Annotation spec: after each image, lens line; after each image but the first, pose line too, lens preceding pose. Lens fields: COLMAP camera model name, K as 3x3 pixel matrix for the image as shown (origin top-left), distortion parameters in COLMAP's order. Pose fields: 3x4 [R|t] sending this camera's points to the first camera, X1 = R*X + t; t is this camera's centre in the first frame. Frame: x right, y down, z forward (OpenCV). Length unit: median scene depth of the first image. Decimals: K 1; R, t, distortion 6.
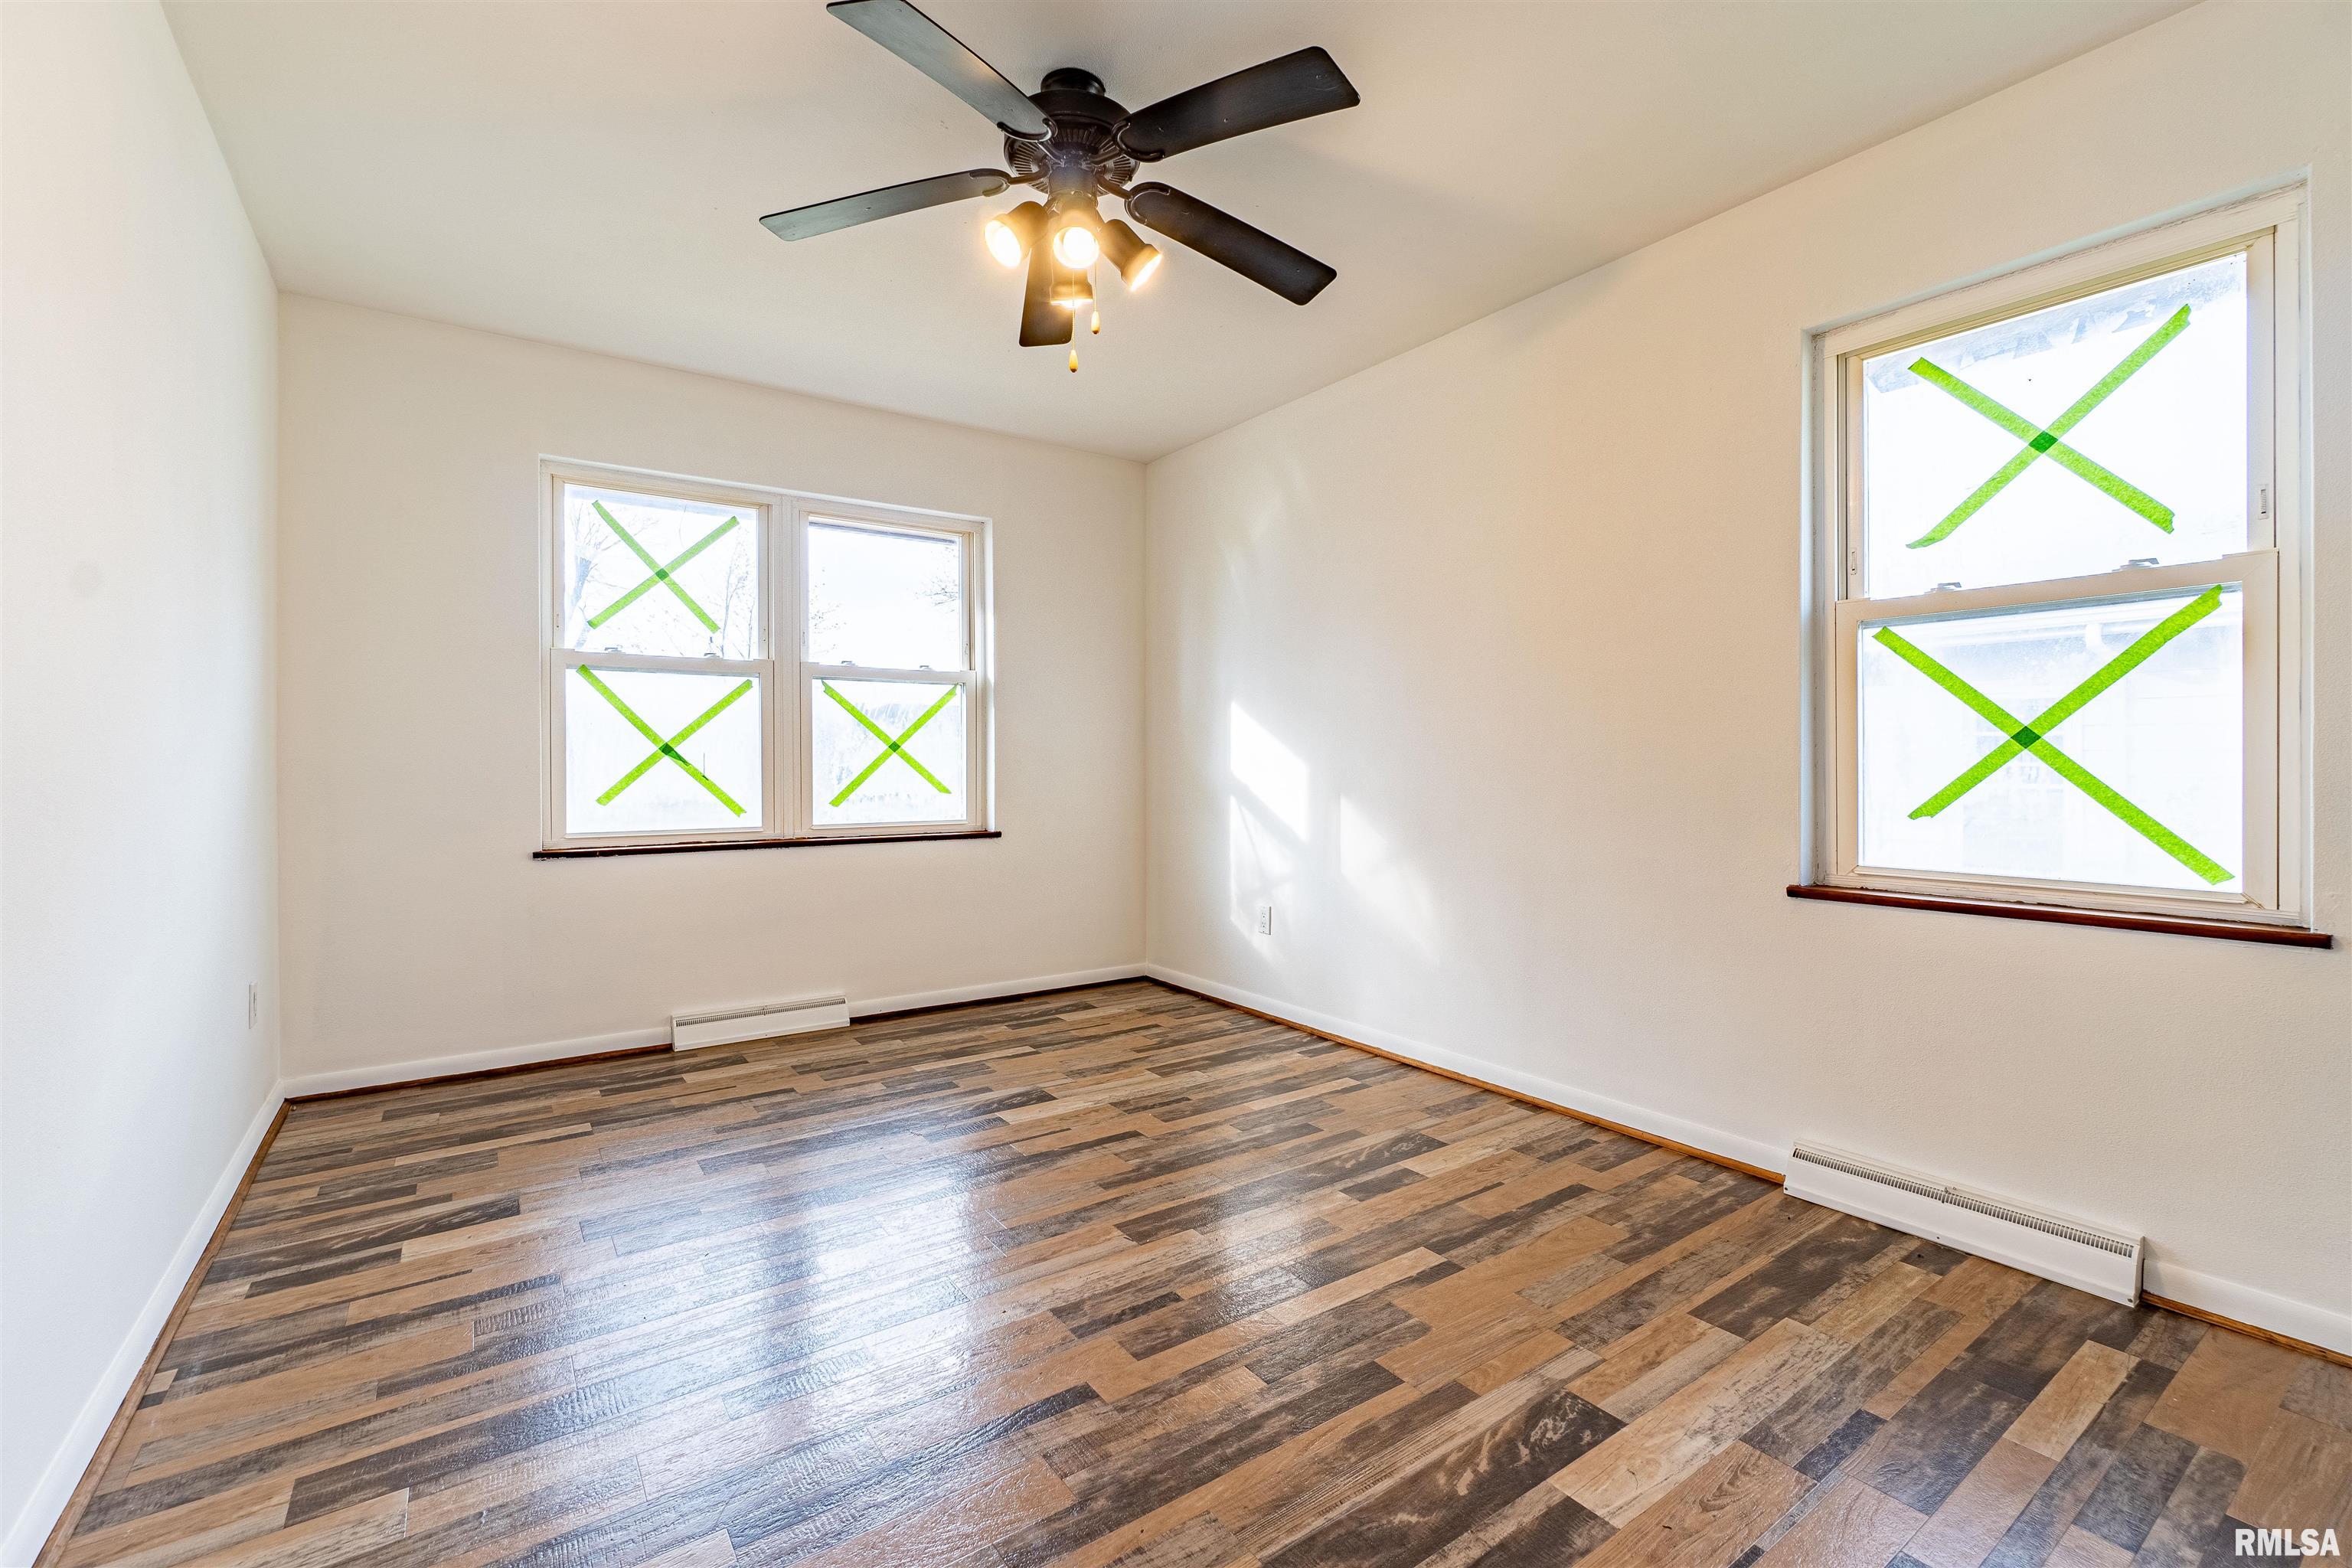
lens RADIAL K [[1046.8, 0, 1178.8], [0, 1046.8, 763.8], [0, 0, 1]] dist [-0.007754, 0.003048]
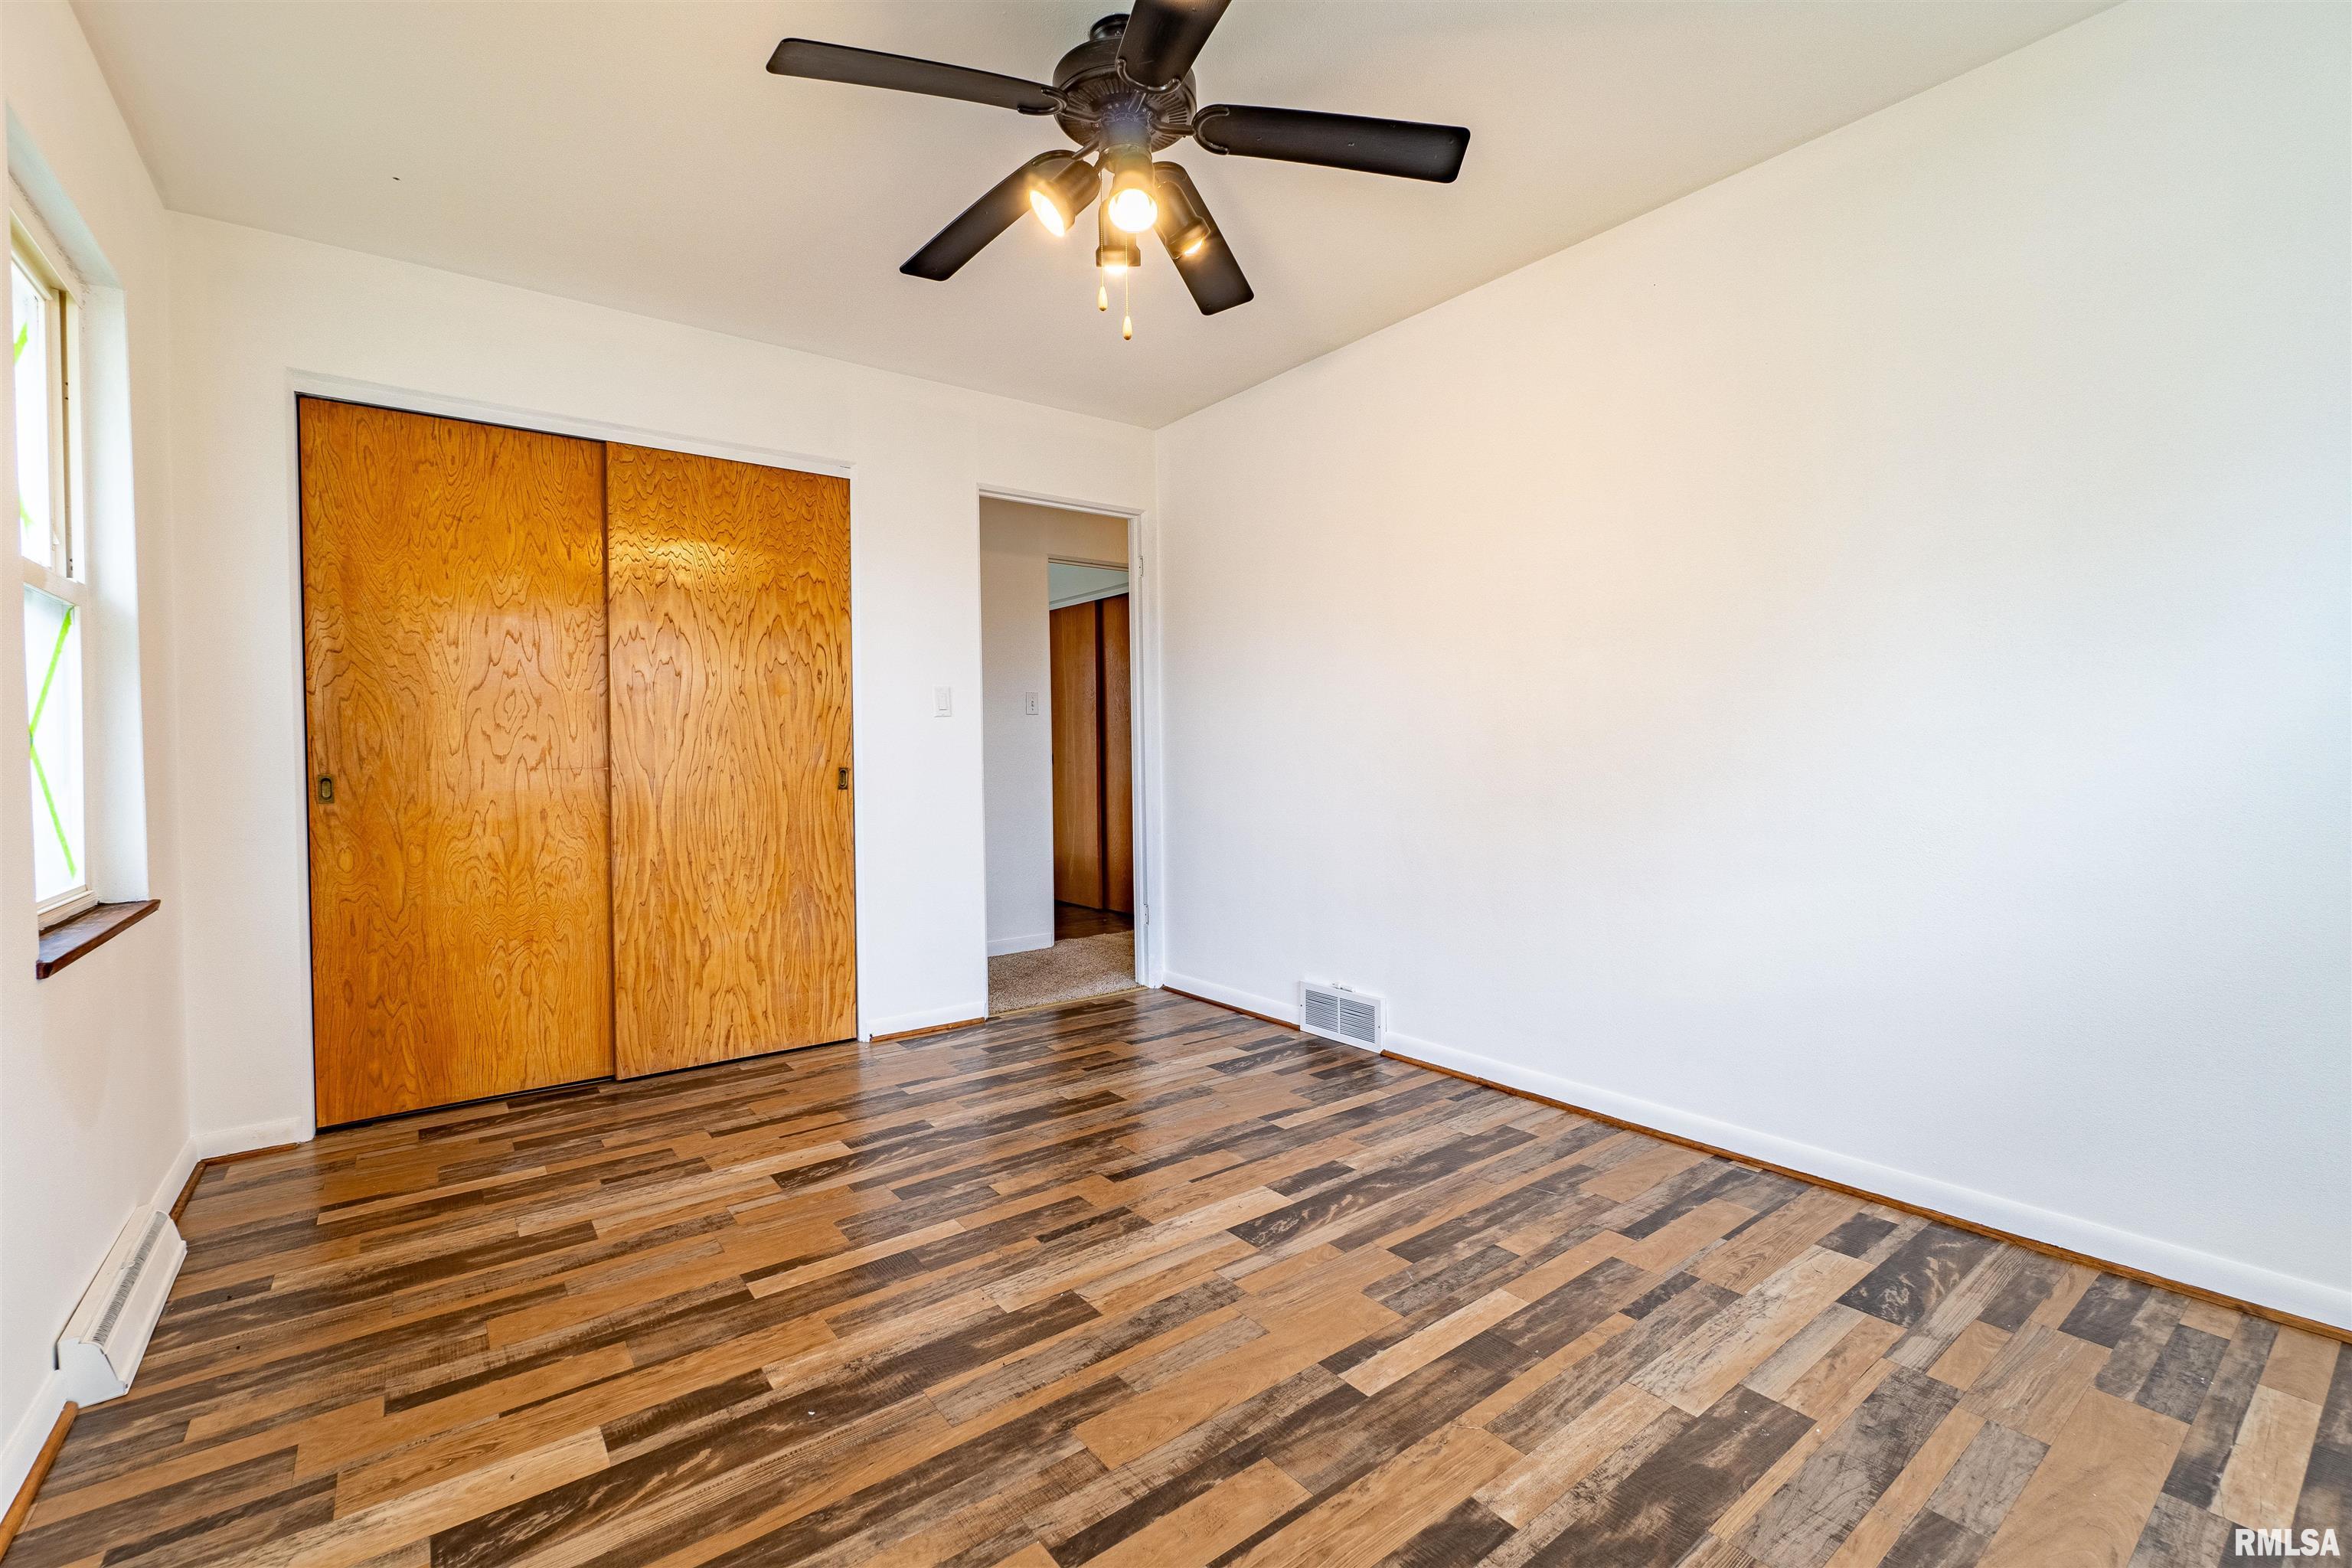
lens RADIAL K [[1046.8, 0, 1176.8], [0, 1046.8, 776.1], [0, 0, 1]] dist [-0.007754, 0.003048]
pose [[-0.999346, 0.013982, -0.033341, -0.108945], [0.013105, 0.999567, 0.026359, -0.005167], [0.033695, 0.025905, -0.999096, 1.974742]]
